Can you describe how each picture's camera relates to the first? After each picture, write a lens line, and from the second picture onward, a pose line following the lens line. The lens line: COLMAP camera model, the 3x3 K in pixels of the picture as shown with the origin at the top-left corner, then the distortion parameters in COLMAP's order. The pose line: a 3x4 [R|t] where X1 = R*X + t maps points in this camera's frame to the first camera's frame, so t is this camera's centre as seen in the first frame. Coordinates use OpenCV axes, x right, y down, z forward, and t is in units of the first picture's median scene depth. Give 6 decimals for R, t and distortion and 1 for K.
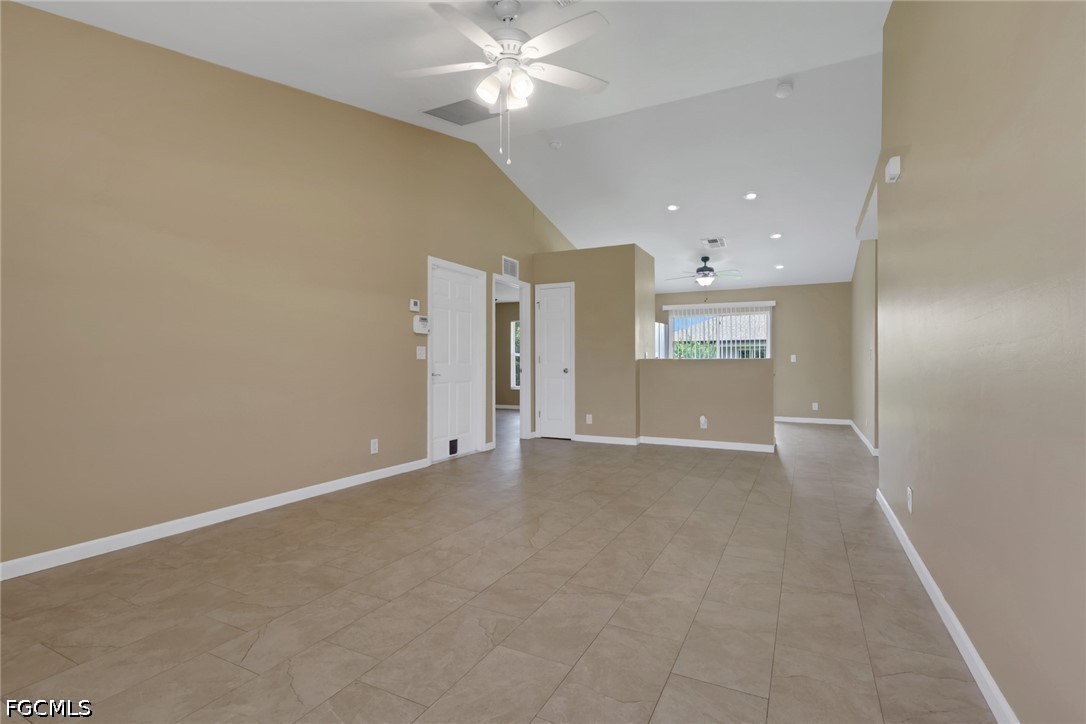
lens RADIAL K [[521.5, 0, 543.0], [0, 521.5, 362.0], [0, 0, 1]] dist [0.000815, -0.000010]
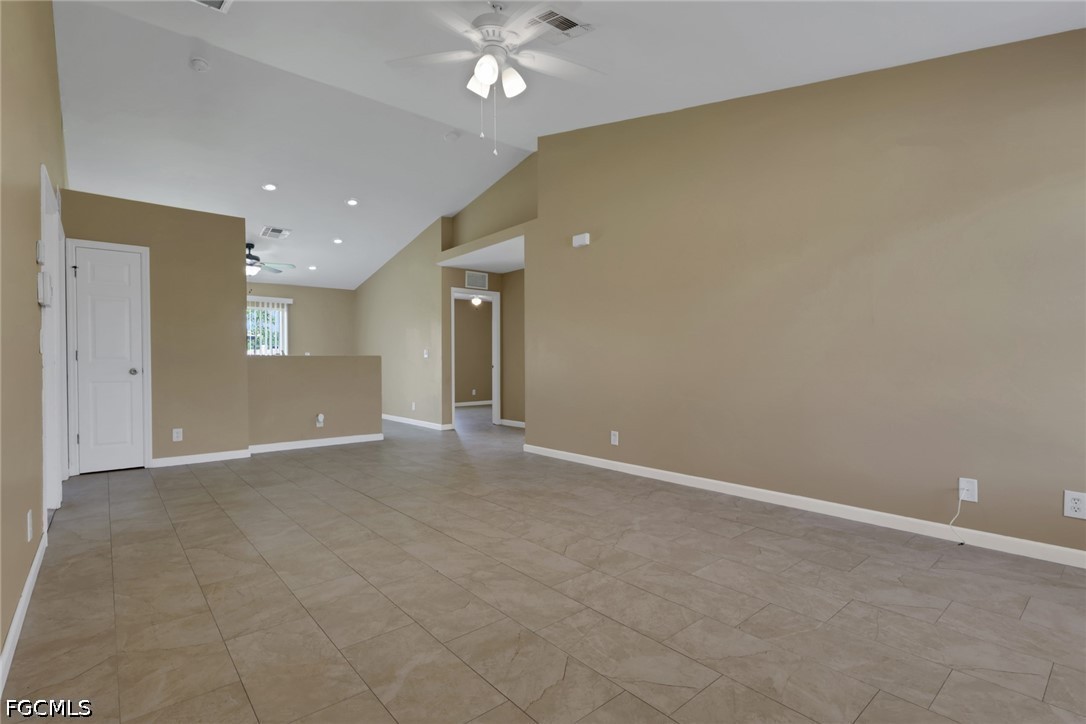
lens RADIAL K [[509.1, 0, 539.6], [0, 509.1, 364.1], [0, 0, 1]] dist [-0.000386, 0.000193]
pose [[0.381802, -0.007927, 0.924210, -0.467545], [0.000041, 0.999963, 0.008560, 0.001541], [-0.924244, -0.003231, 0.381788, 0.286481]]
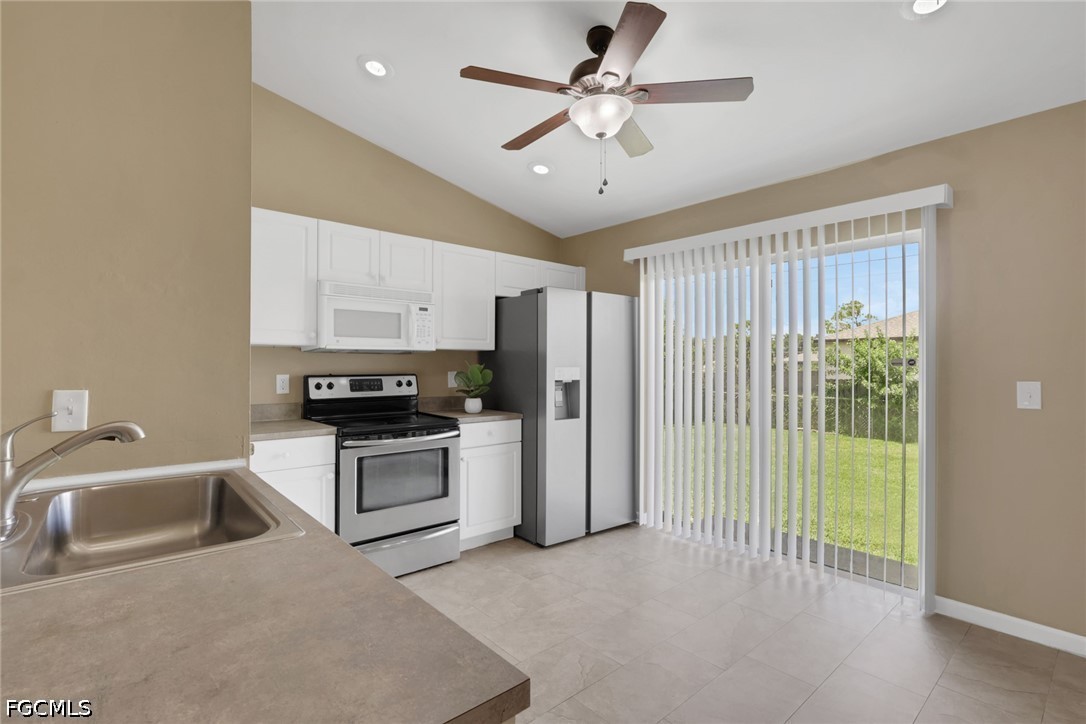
lens RADIAL K [[513.7, 0, 538.7], [0, 513.7, 362.6], [0, 0, 1]] dist [0.000721, 0.000196]
pose [[0.926049, 0.000920, -0.377402, 0.566159], [-0.000681, 0.999999, 0.000766, -0.037712], [0.377403, -0.000452, 0.926049, 1.083257]]
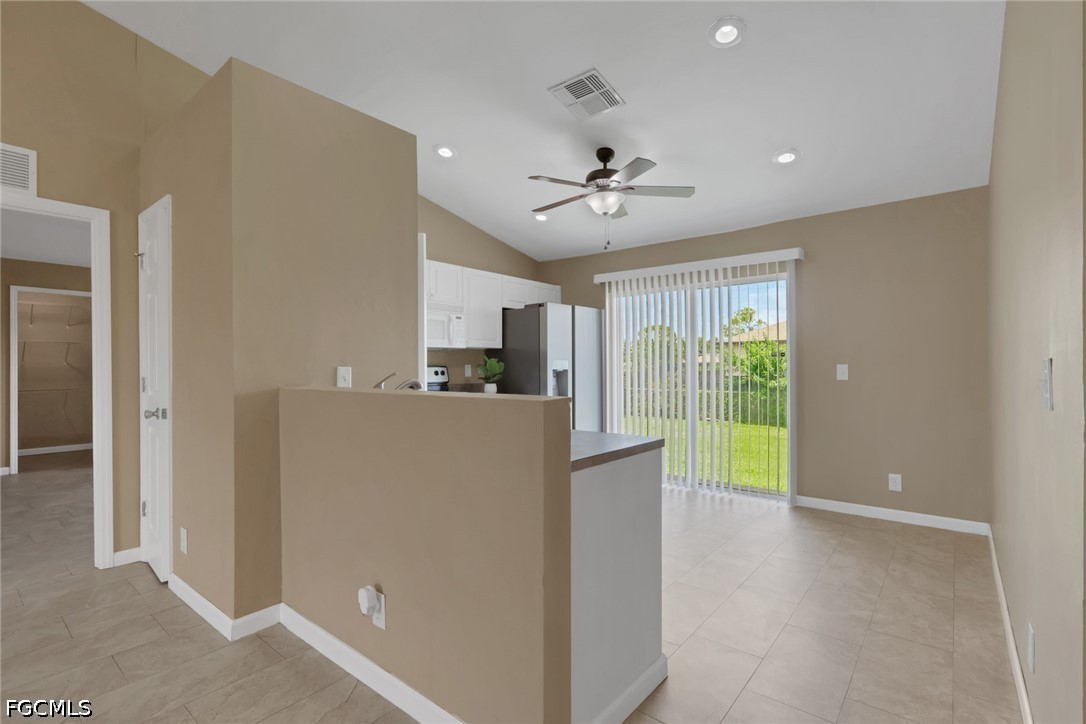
lens RADIAL K [[509.1, 0, 539.6], [0, 509.1, 364.1], [0, 0, 1]] dist [-0.000386, 0.000193]
pose [[0.975338, -0.005464, -0.220648, 0.518998], [0.005450, 0.999985, -0.000670, -0.024497], [0.220649, -0.000549, 0.975353, 0.825883]]
